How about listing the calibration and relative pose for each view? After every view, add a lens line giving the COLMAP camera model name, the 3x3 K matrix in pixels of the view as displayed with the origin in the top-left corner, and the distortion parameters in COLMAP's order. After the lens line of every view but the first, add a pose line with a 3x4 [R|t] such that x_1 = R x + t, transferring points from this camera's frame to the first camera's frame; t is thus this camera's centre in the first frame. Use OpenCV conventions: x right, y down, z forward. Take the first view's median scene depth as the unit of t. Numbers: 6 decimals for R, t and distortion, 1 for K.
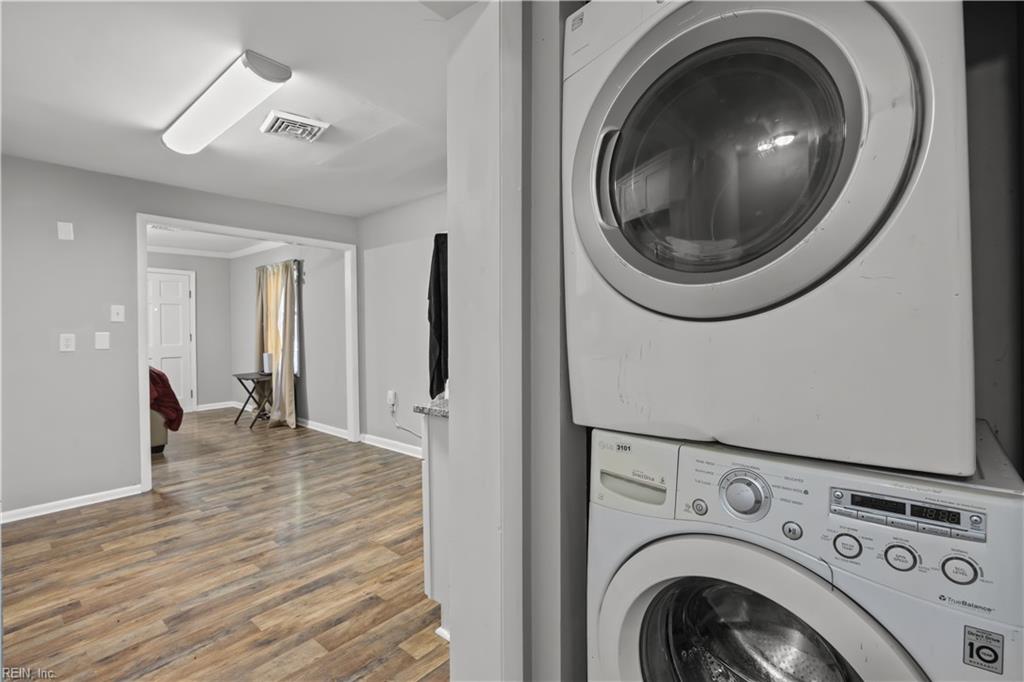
lens RADIAL K [[463.3, 0, 514.5], [0, 463.3, 331.8], [0, 0, 1]] dist [-0.001630, -0.000764]
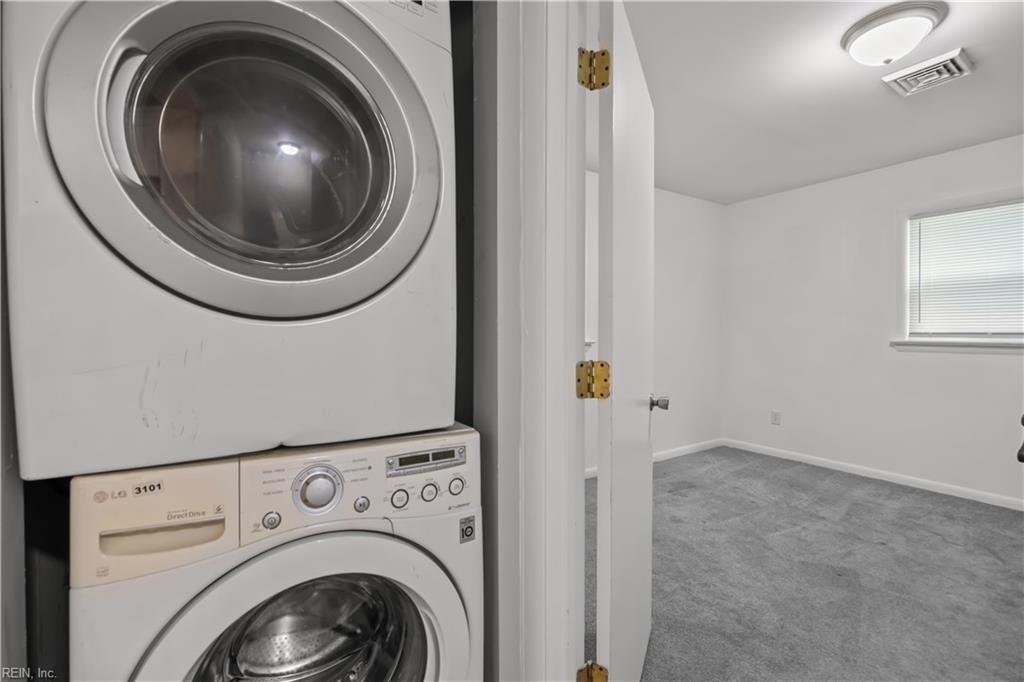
lens RADIAL K [[451.4, 0, 509.2], [0, 451.4, 333.7], [0, 0, 1]] dist [0.000814, 0.000181]
pose [[0.307183, -0.002306, 0.951648, -0.341172], [-0.007684, 0.999958, 0.004903, -0.005862], [-0.951619, -0.008818, 0.307153, 0.290296]]
